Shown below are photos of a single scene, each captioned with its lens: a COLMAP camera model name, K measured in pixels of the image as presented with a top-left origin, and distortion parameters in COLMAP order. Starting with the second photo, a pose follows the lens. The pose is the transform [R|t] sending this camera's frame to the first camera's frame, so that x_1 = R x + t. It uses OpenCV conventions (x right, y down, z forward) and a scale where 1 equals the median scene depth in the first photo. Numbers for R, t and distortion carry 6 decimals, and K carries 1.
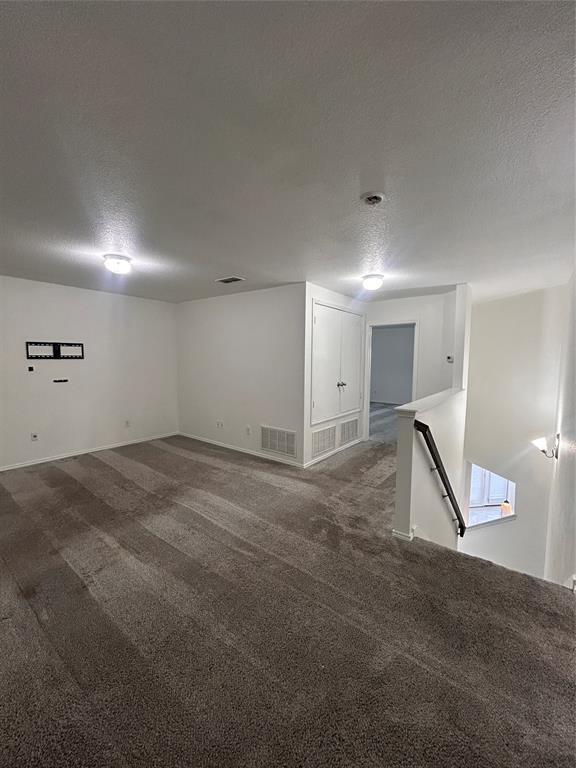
lens RADIAL K [[311.6, 0, 286.0], [0, 311.6, 385.2], [0, 0, 1]] dist [0.001109, 0.000574]
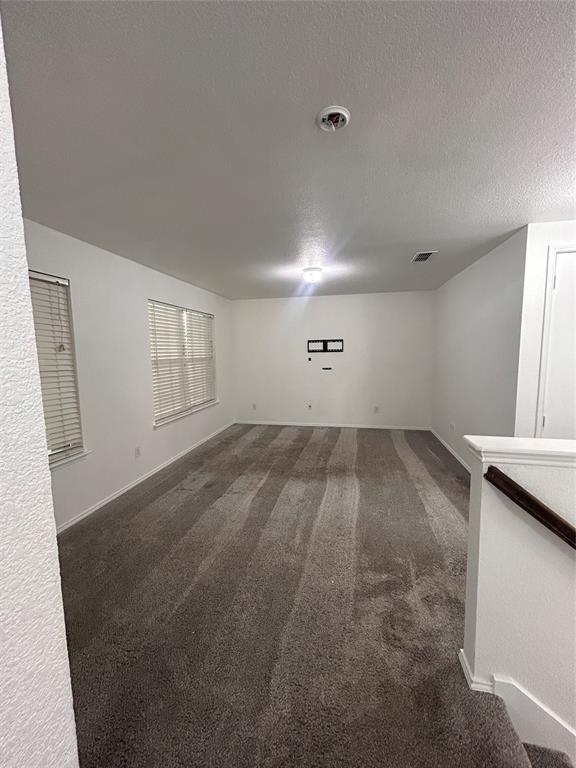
lens RADIAL K [[311.6, 0, 291.9], [0, 311.6, 383.7], [0, 0, 1]] dist [0.001109, 0.000574]
pose [[0.451847, 0.079244, -0.888569, 0.533801], [-0.063598, 0.996374, 0.056517, -0.020708], [0.889826, 0.030974, 0.455248, 0.360785]]
